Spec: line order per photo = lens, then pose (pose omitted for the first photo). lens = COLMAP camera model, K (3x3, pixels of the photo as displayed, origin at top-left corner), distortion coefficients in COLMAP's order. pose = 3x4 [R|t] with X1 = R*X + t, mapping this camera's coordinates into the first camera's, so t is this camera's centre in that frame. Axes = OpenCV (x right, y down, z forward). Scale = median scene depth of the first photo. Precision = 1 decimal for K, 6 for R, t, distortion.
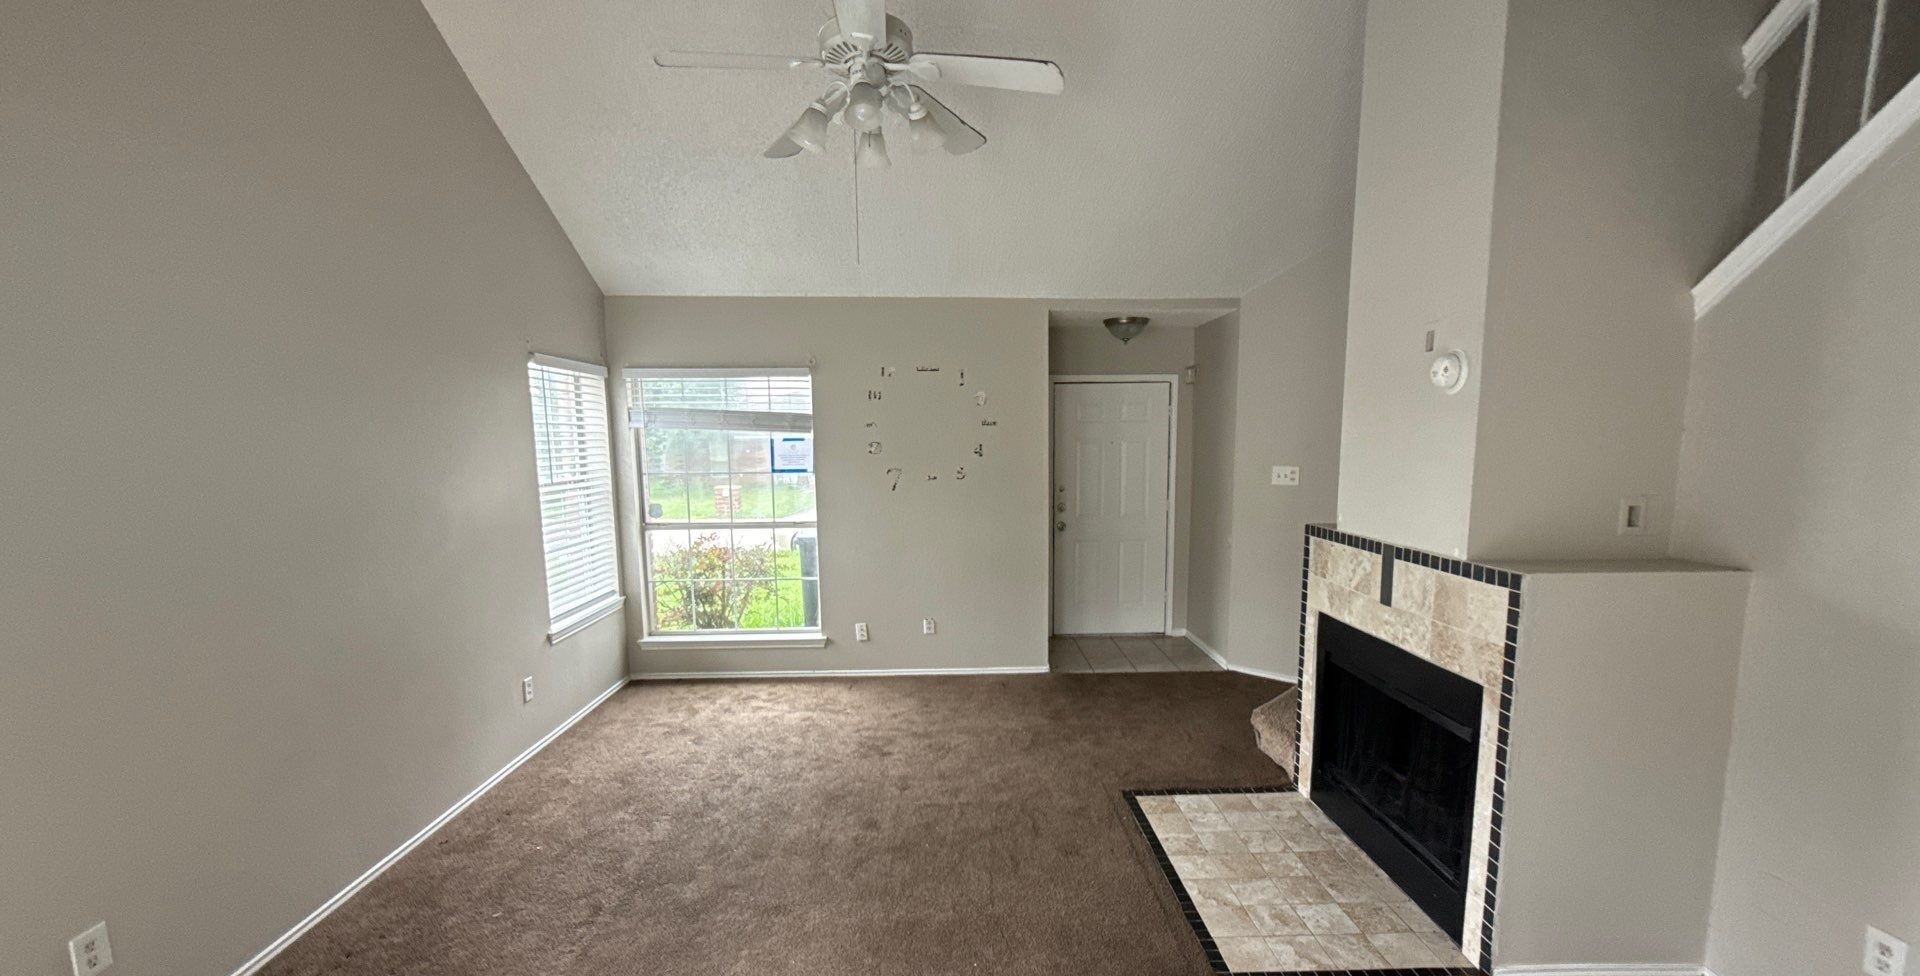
lens RADIAL K [[768.2, 0, 965.8], [0, 768.2, 541.9], [0, 0, 1]] dist [-0.001903, 0.000519]
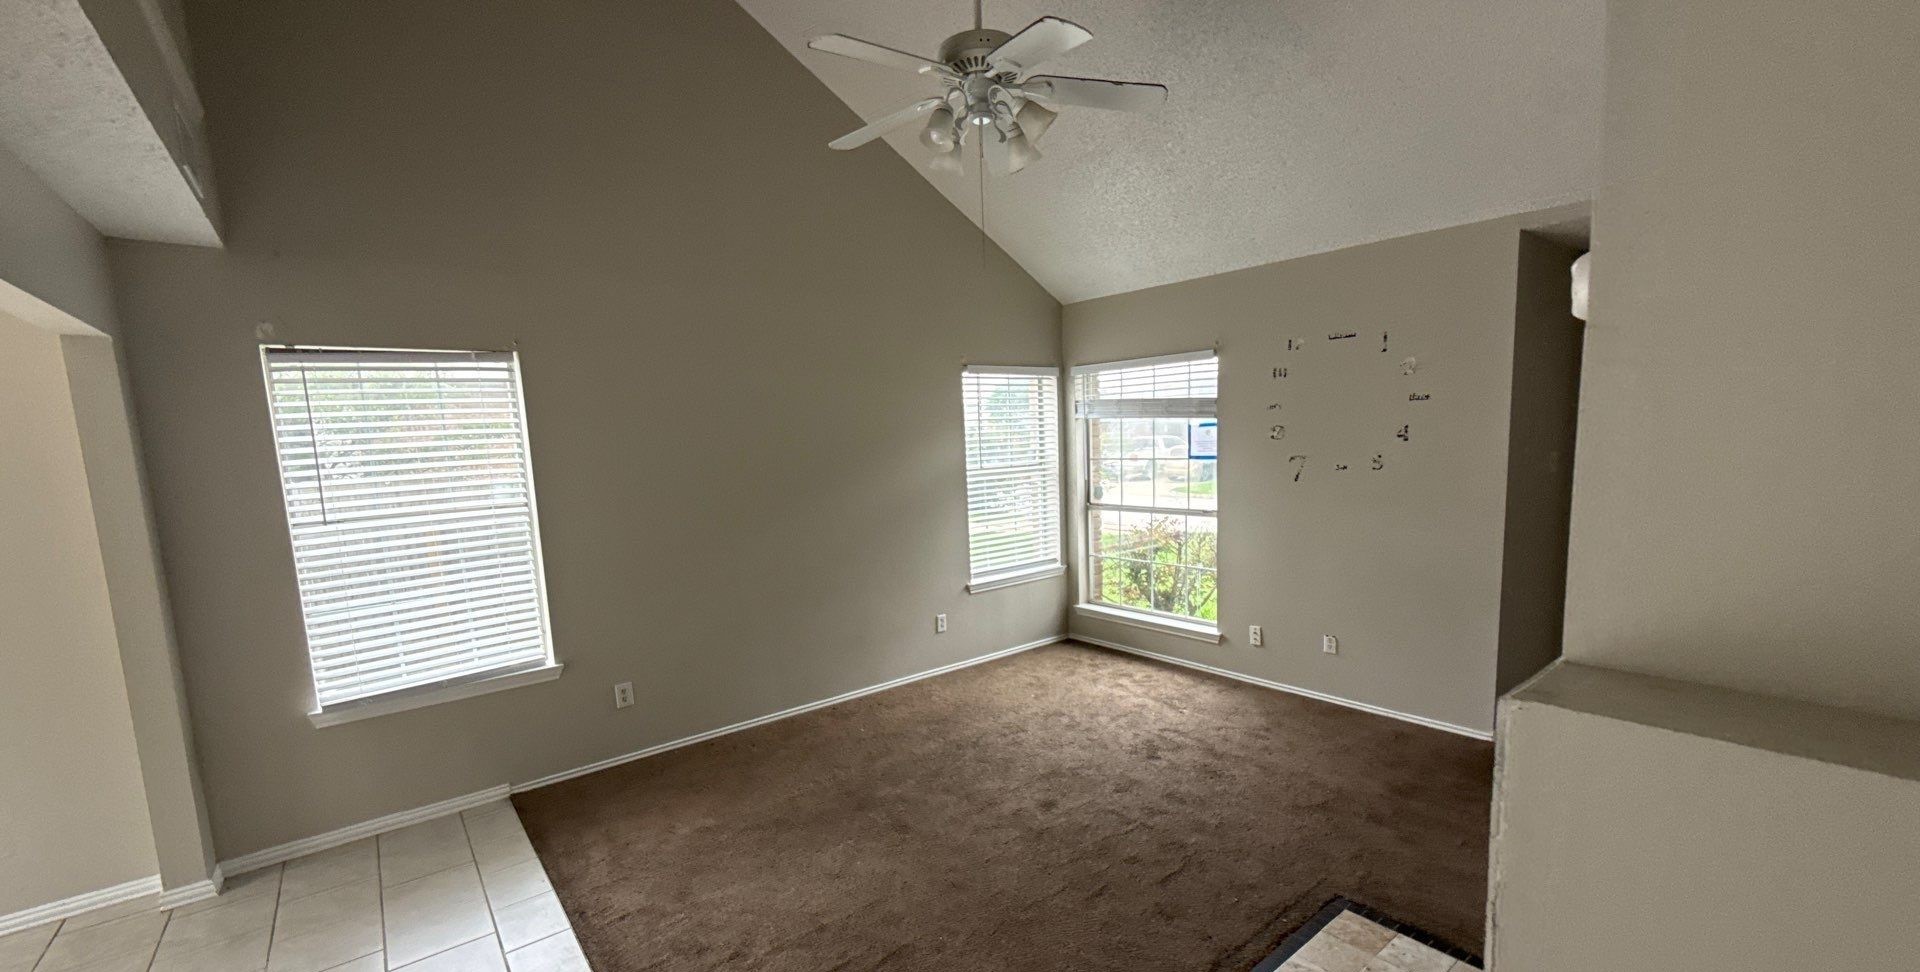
lens RADIAL K [[768.8, 0, 960.0], [0, 768.8, 540.0], [0, 0, 1]] dist [0.000284, -0.000107]
pose [[0.599977, 0.093524, -0.794532, 0.461572], [-0.073168, 0.995396, 0.061916, -0.032916], [0.796664, 0.020986, 0.604058, 0.213243]]
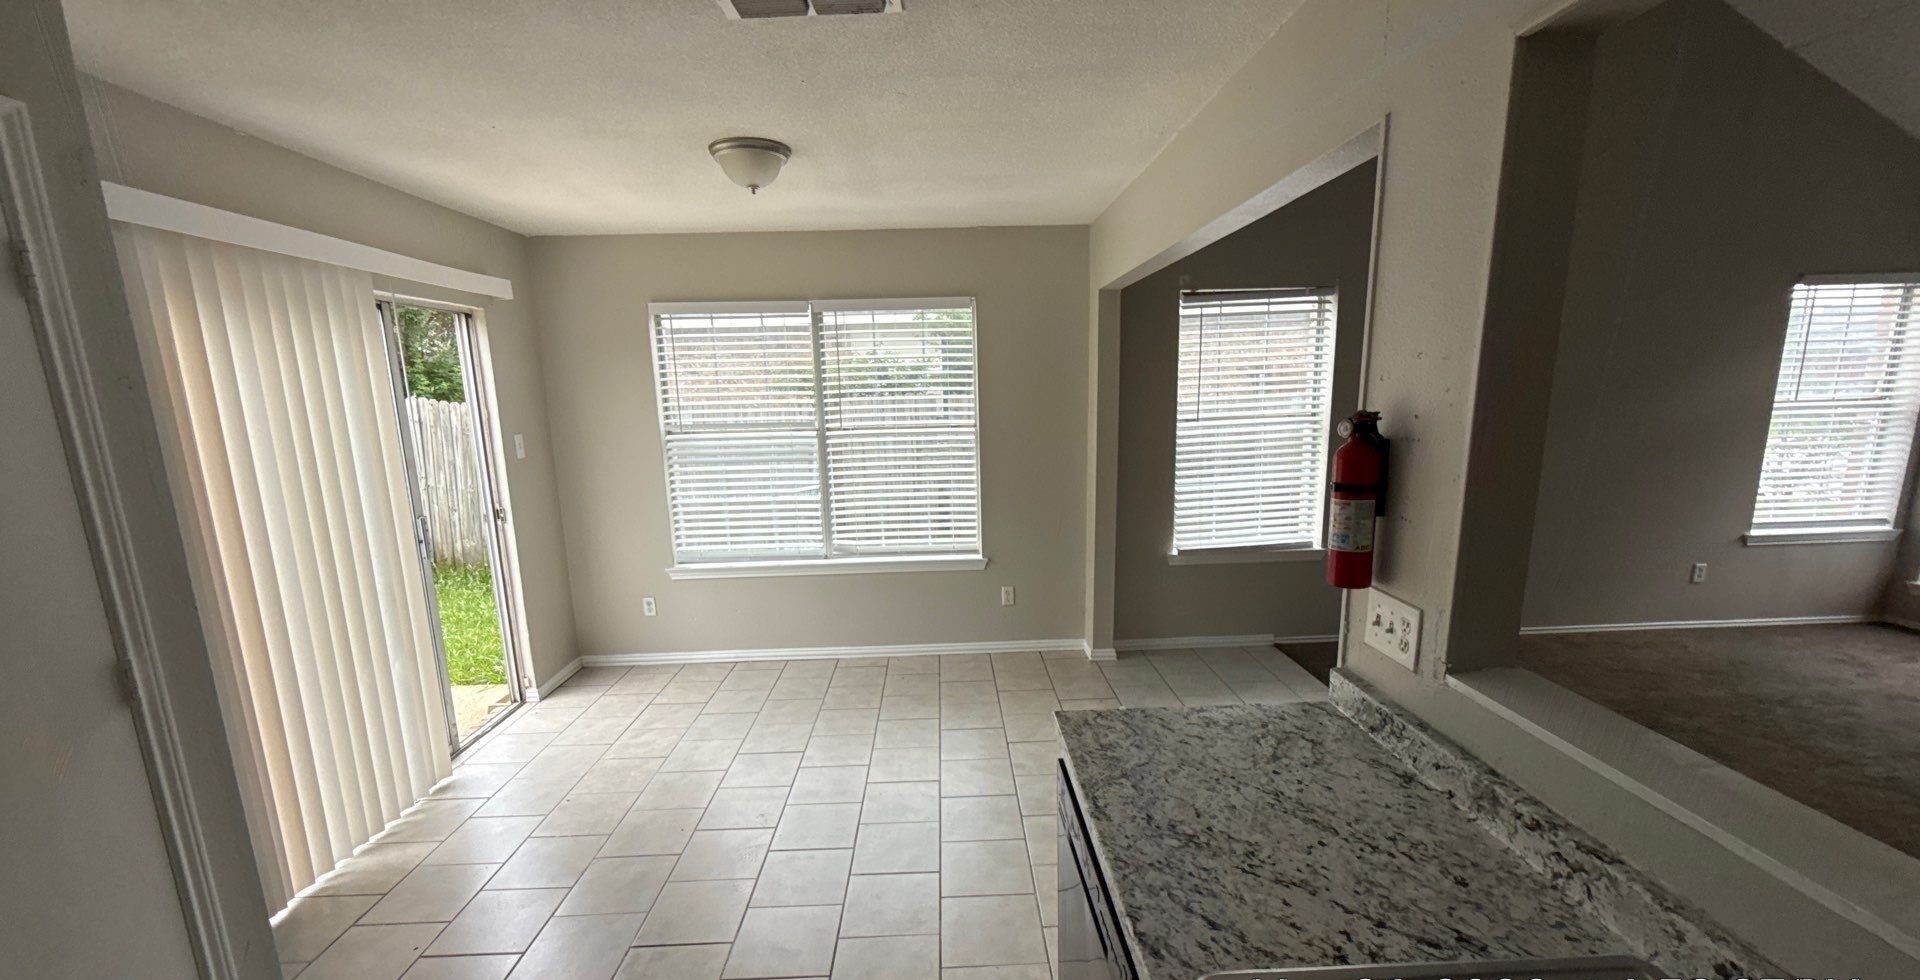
lens RADIAL K [[768.2, 0, 957.0], [0, 768.2, 542.3], [0, 0, 1]] dist [-0.001903, 0.000519]
pose [[0.003731, 0.211971, -0.977269, 0.543845], [-0.109179, 0.971520, 0.210307, 0.020944], [0.994015, 0.105913, 0.026768, -0.165702]]
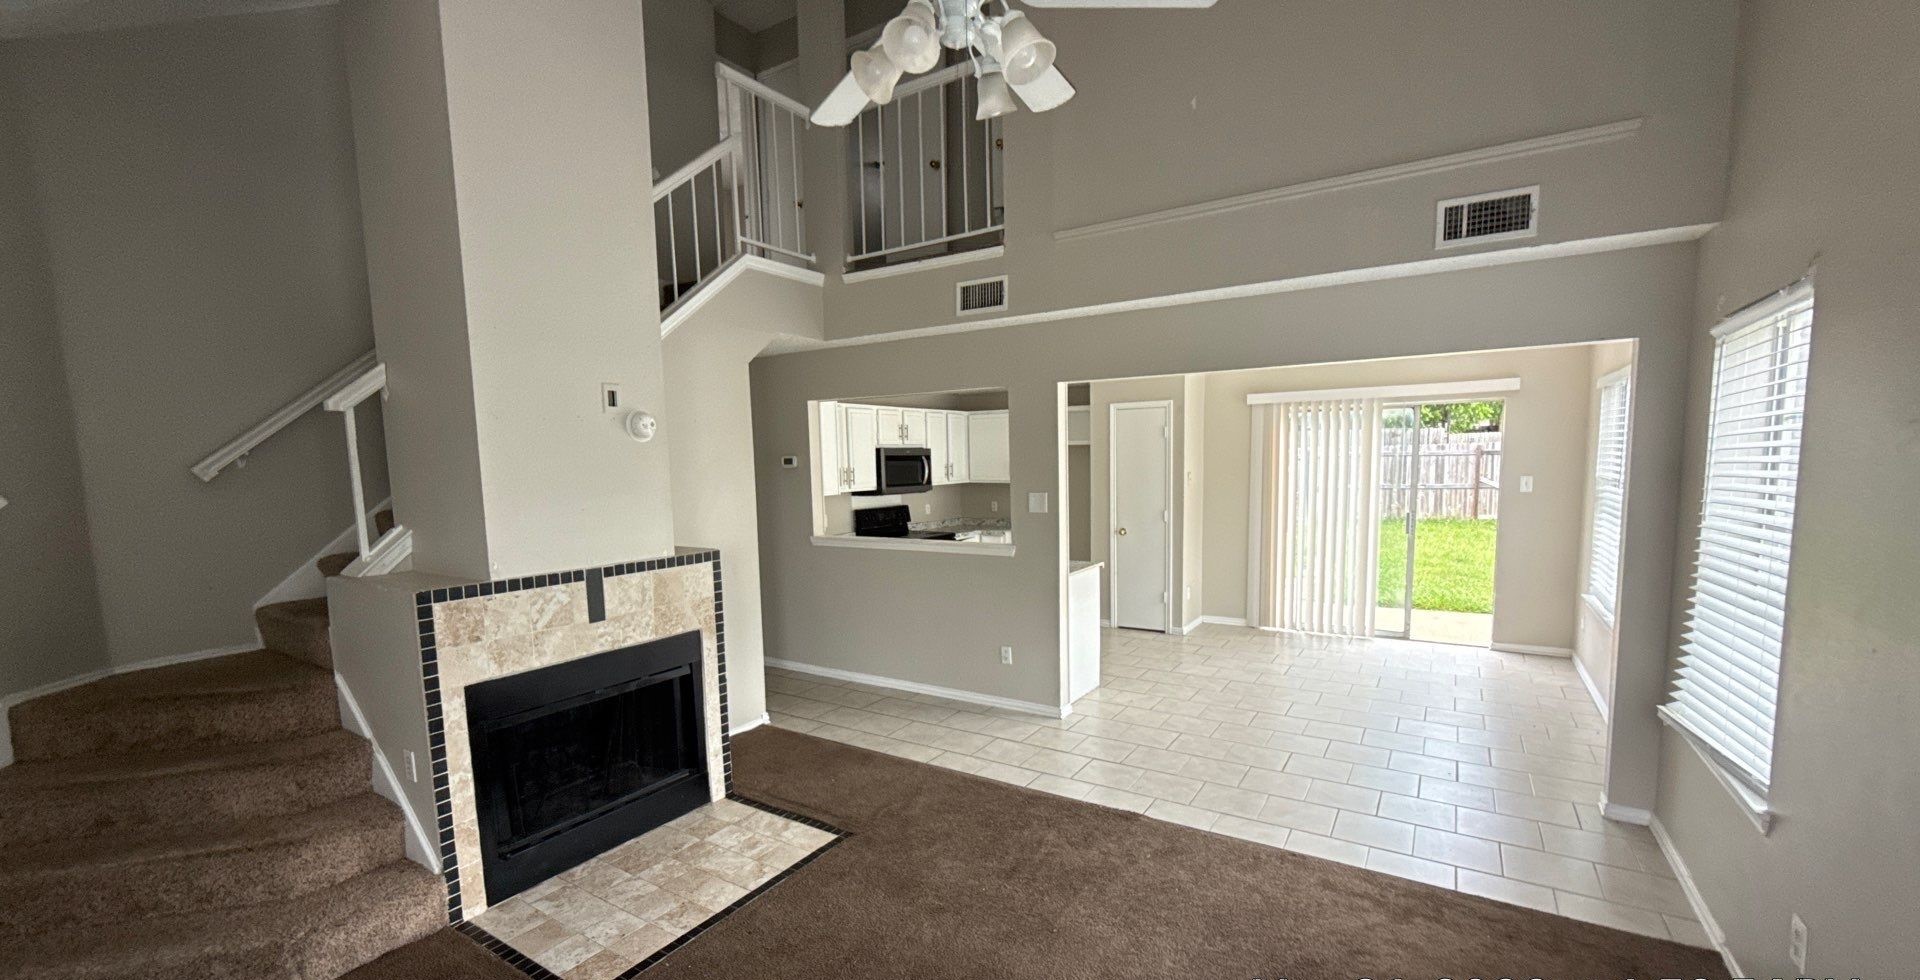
lens RADIAL K [[768.2, 0, 958.2], [0, 768.2, 541.3], [0, 0, 1]] dist [-0.001903, 0.000519]
pose [[-0.825860, -0.031011, 0.563021, -0.358705], [0.106747, 0.971833, 0.210108, -0.145078], [-0.553678, 0.233620, -0.799288, 1.066195]]
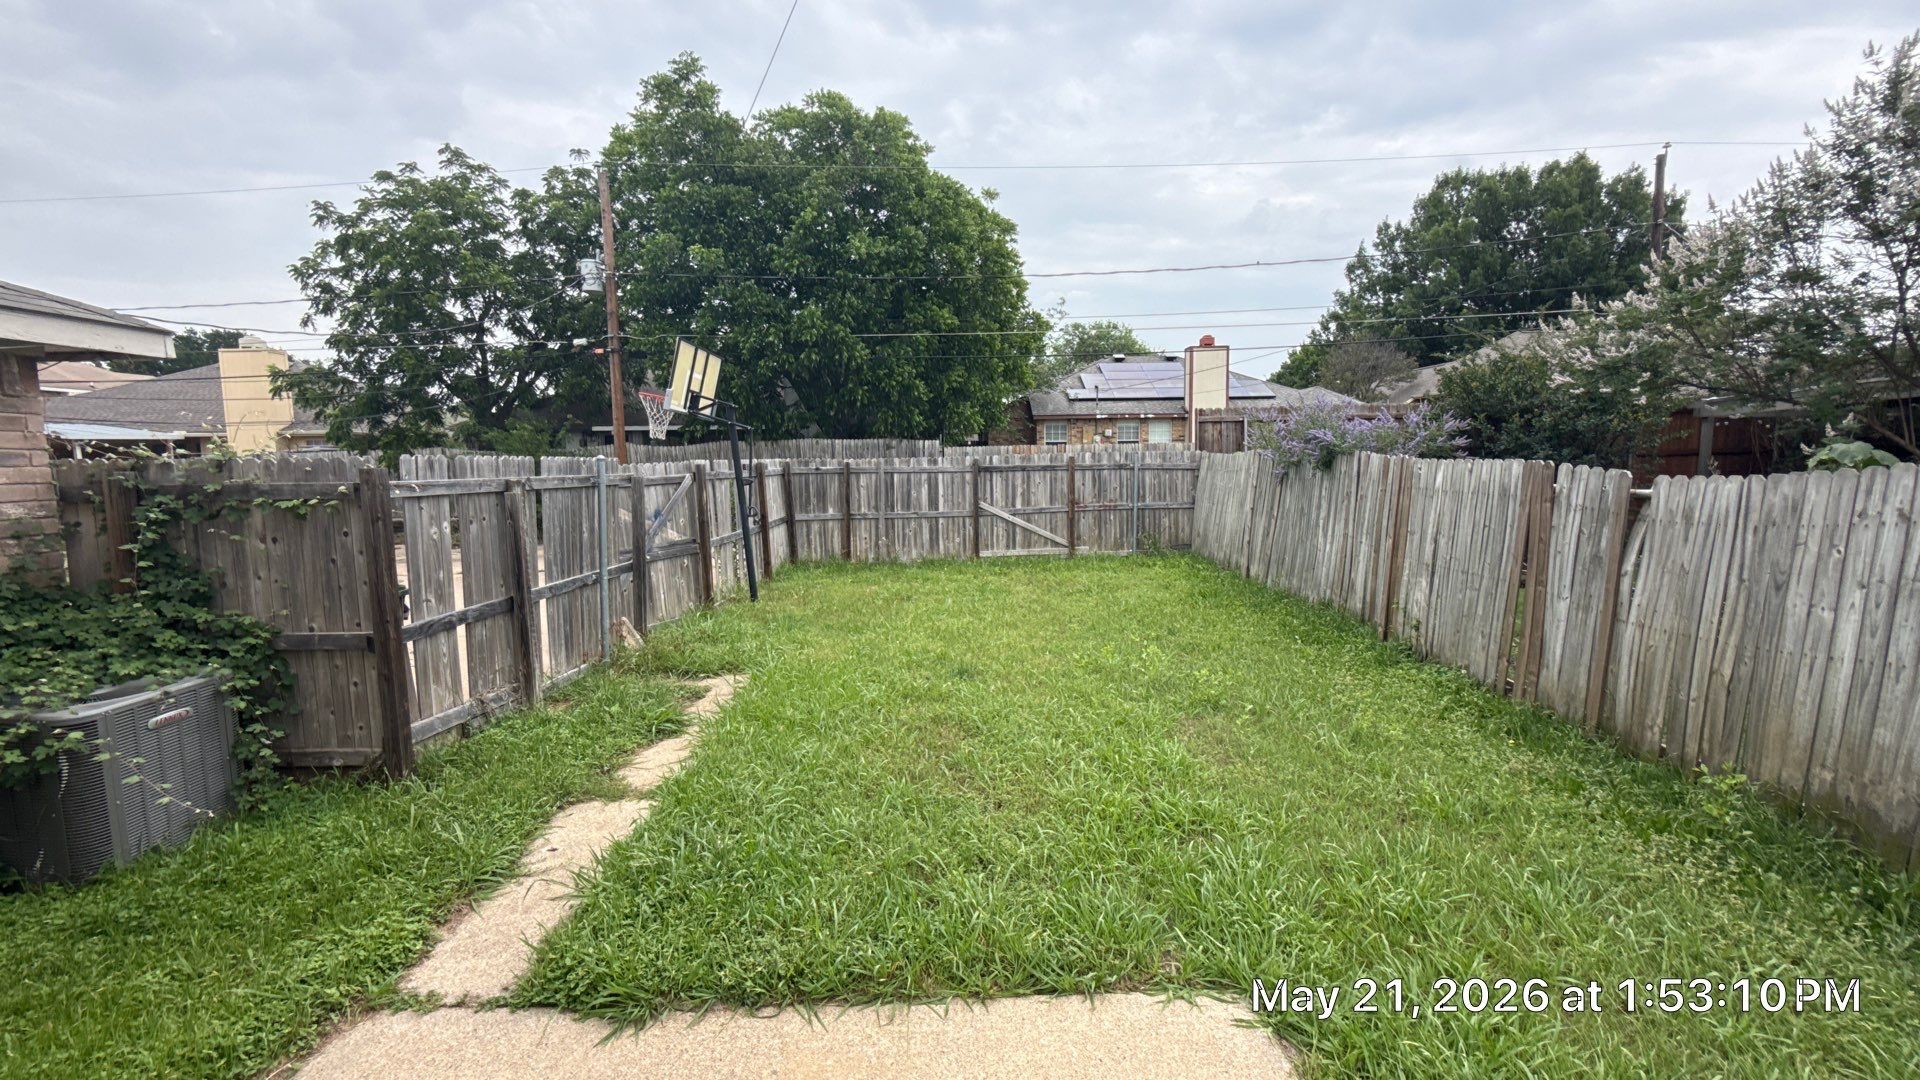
lens RADIAL K [[758.7, 0, 959.1], [0, 758.7, 540.1], [0, 0, 1]] dist [-0.000016, 0.000000]
pose [[-0.999435, 0.025738, 0.021630, -0.325845], [0.030085, 0.971855, 0.233652, 0.101295], [-0.015007, 0.234171, -0.972080, -0.717539]]
